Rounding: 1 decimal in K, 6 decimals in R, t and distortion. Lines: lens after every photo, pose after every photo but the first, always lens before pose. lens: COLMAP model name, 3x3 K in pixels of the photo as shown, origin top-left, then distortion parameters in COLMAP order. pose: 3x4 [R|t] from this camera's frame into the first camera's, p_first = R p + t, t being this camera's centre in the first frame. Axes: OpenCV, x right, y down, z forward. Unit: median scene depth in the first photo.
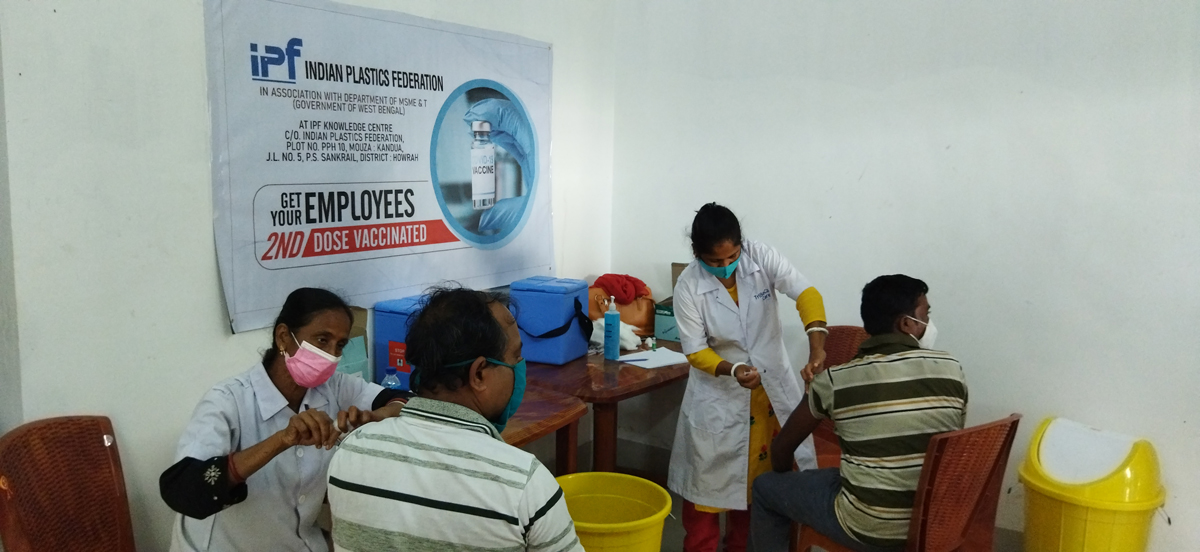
lens RADIAL K [[896.1, 0, 588.5], [0, 896.1, 270.8], [0, 0, 1]] dist [0.042904, -0.000284]
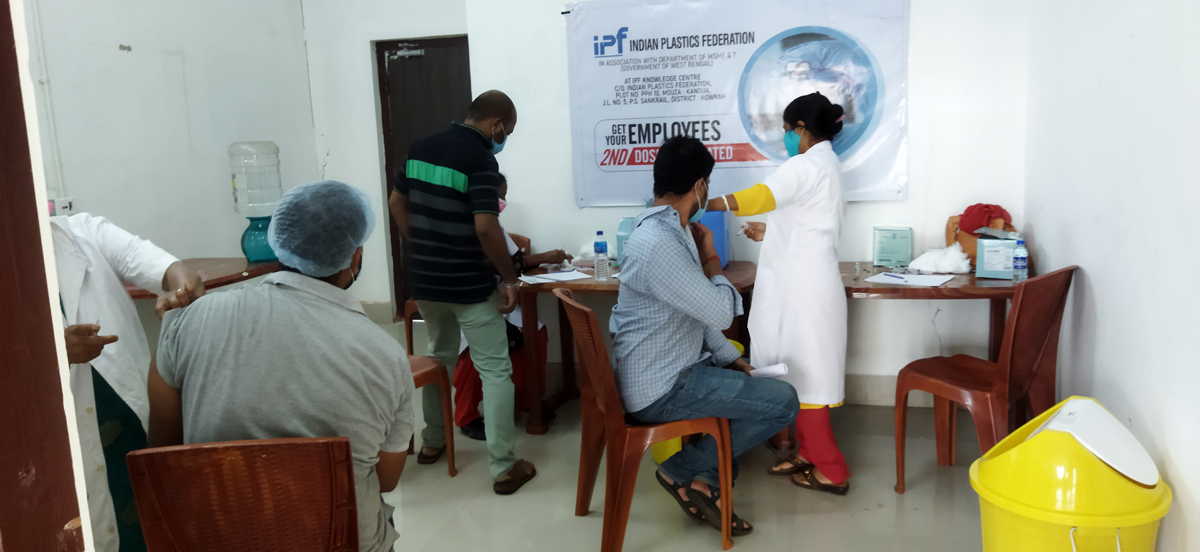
lens RADIAL K [[899.3, 0, 600.0], [0, 899.3, 276.0], [0, 0, 1]] dist [0.046671, -0.100283]
pose [[0.333810, 0.112027, -0.935960, 1.119748], [-0.081944, 0.992603, 0.089581, 0.038616], [0.939072, 0.046793, 0.340521, 0.399739]]
